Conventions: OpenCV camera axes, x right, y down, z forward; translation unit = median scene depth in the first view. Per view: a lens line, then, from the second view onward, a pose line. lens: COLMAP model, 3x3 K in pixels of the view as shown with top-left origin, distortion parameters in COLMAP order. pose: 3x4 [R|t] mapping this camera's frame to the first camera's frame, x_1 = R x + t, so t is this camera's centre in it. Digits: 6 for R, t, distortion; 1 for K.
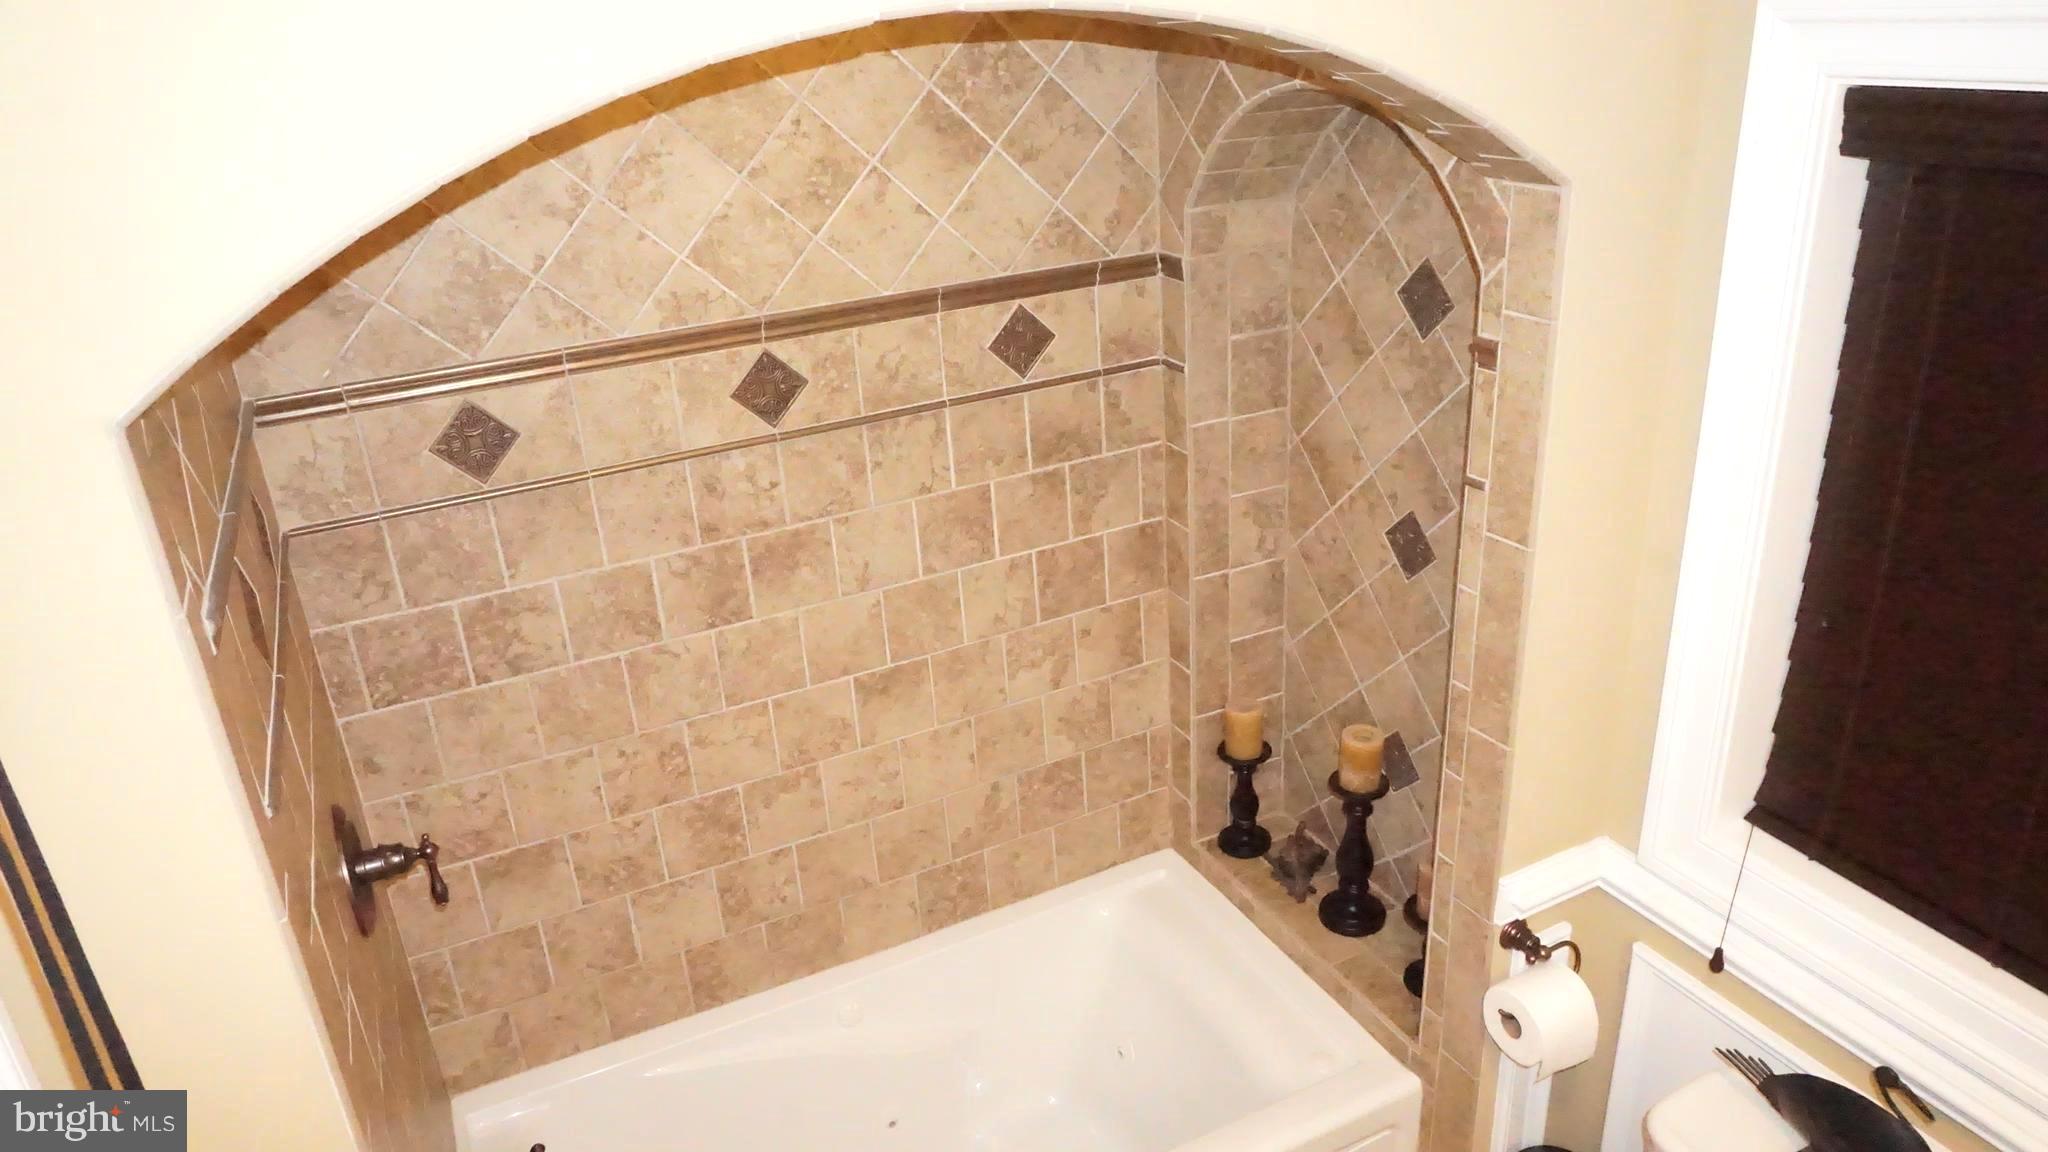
lens RADIAL K [[1373.3, 0, 1018.9], [0, 1373.3, 577.5], [0, 0, 1]] dist [-0.035195, 0.032331]
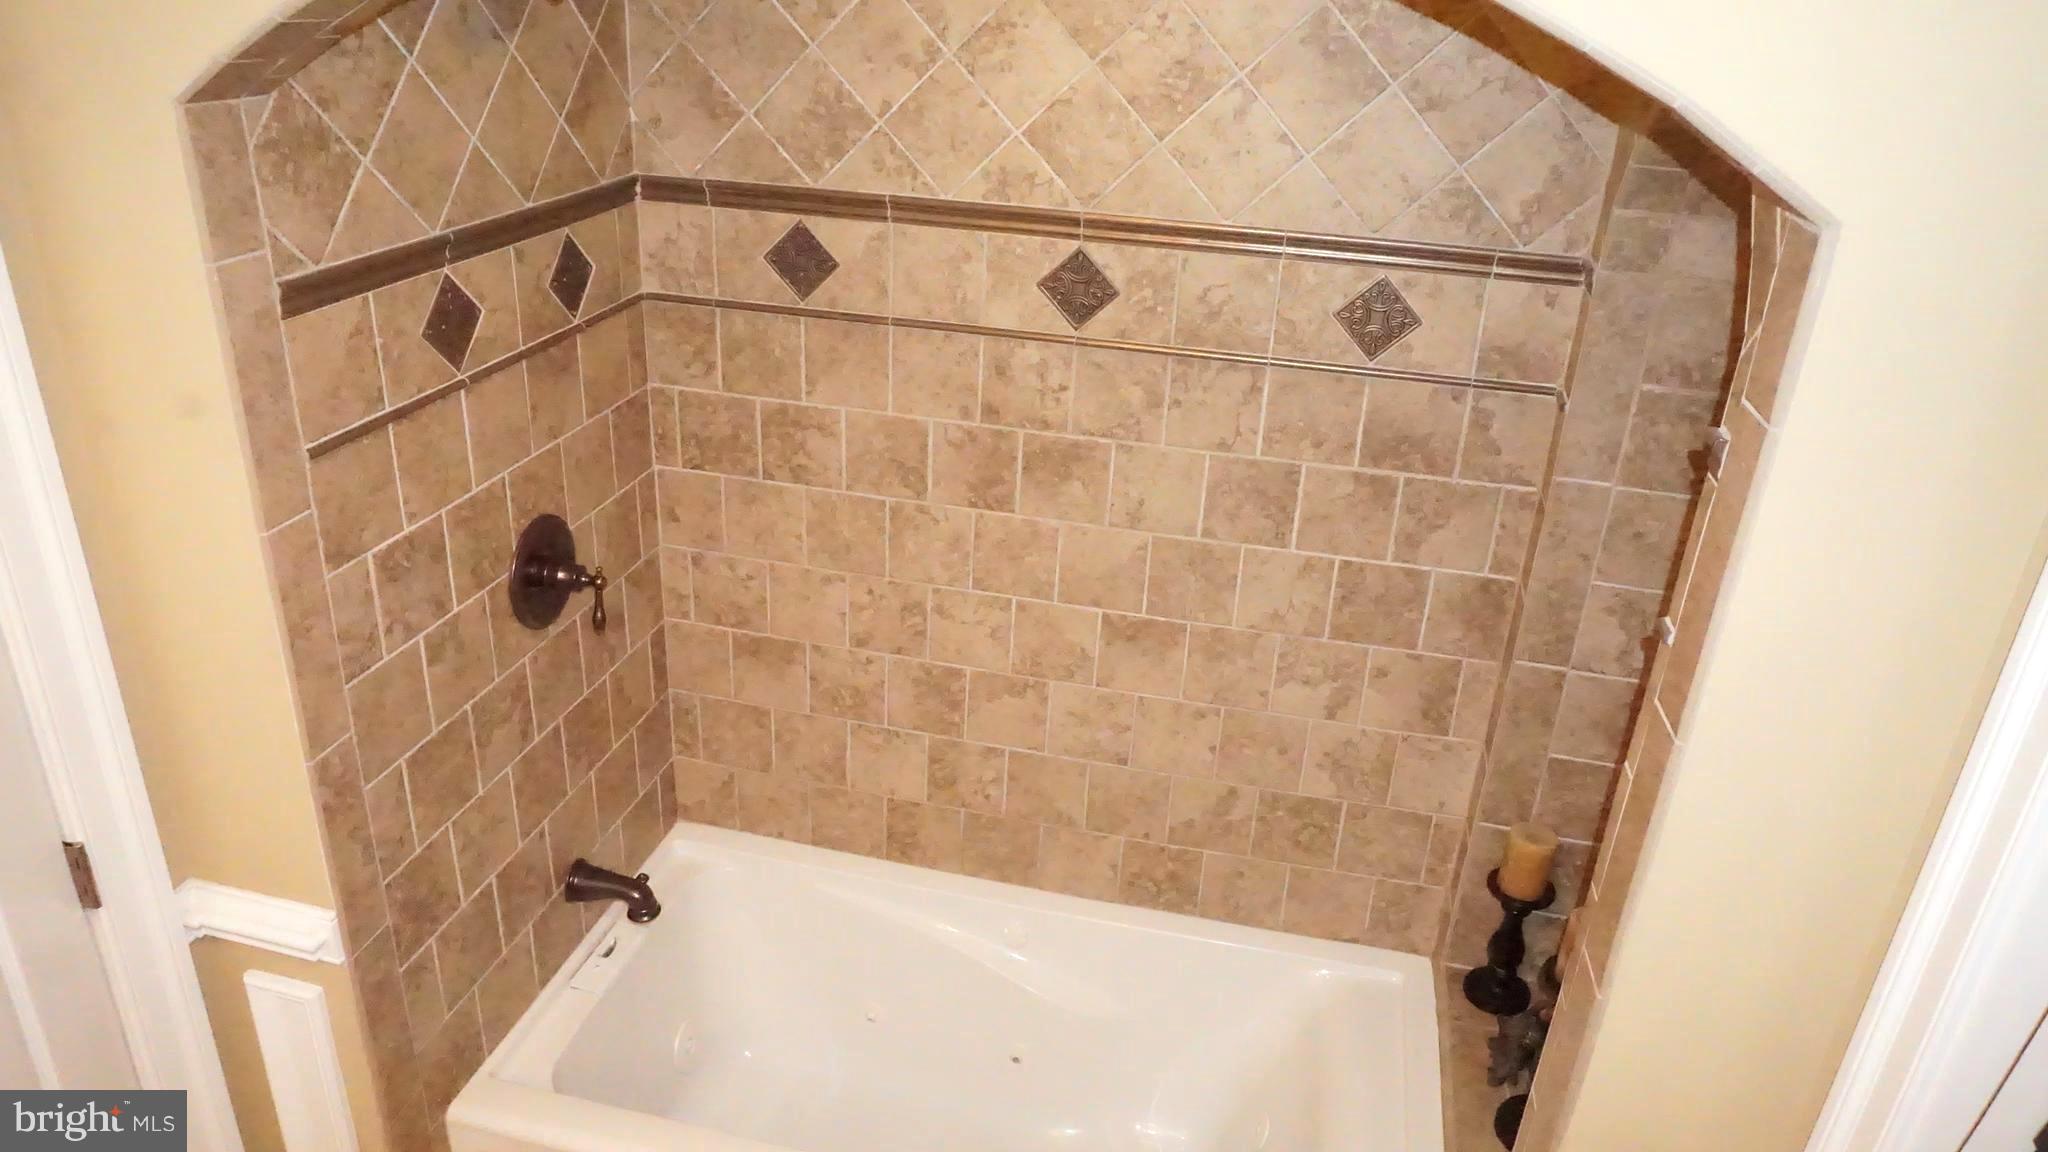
lens RADIAL K [[1373.3, 0, 1023.5], [0, 1373.3, 571.8], [0, 0, 1]] dist [-0.035195, 0.032331]
pose [[0.773146, 0.353175, -0.526795, 0.342280], [-0.339820, 0.931999, 0.126098, -0.056900], [0.535507, 0.081524, 0.840587, 0.172230]]
